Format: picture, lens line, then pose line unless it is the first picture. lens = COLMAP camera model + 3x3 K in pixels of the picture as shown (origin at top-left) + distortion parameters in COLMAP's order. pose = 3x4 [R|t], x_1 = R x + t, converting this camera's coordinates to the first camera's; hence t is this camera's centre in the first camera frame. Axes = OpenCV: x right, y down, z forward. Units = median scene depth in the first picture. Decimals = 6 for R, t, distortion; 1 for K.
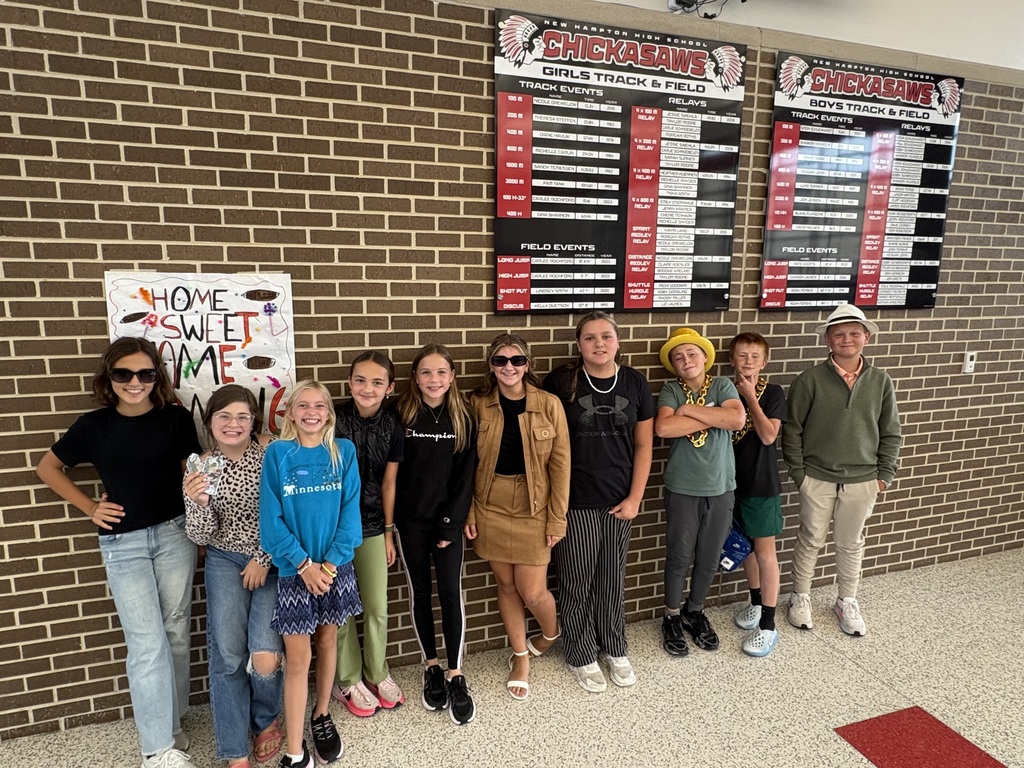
lens RADIAL K [[623.7, 0, 512.4], [0, 623.7, 387.3], [0, 0, 1]] dist [-0.002034, 0.002379]
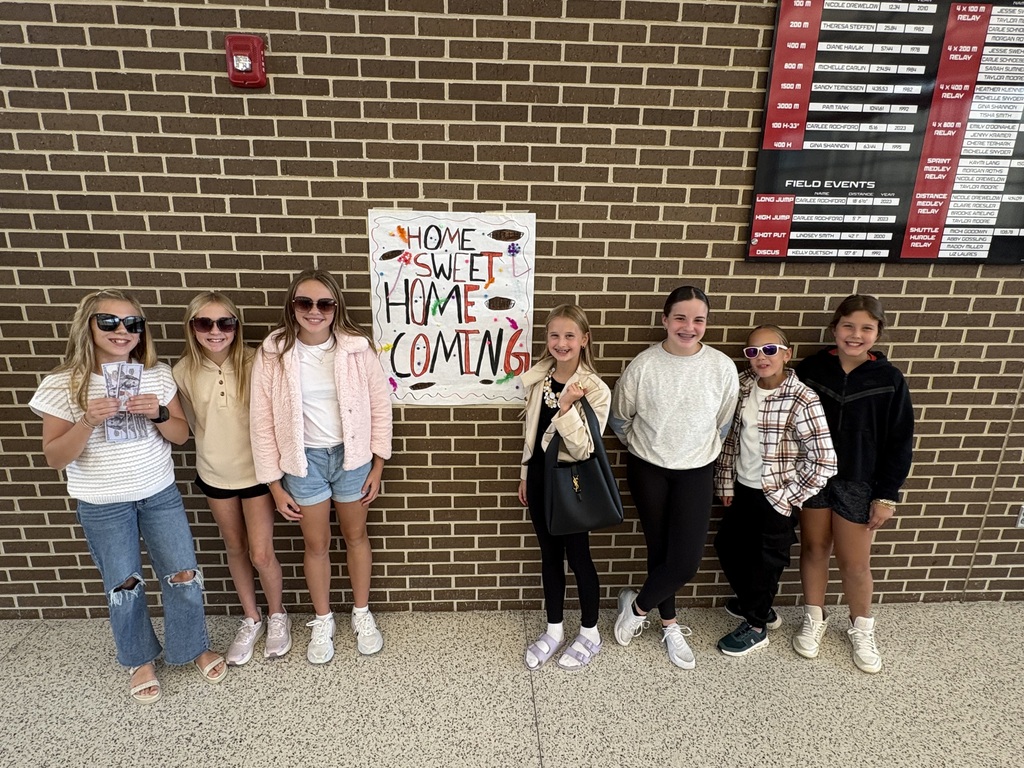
lens RADIAL K [[568.6, 0, 511.1], [0, 568.6, 382.6], [0, 0, 1]] dist [-0.001891, 0.000727]
pose [[0.962796, 0.081244, -0.257727, -0.138580], [-0.055942, 0.992998, 0.104042, -0.009060], [0.264375, -0.085753, 0.960600, 0.109997]]
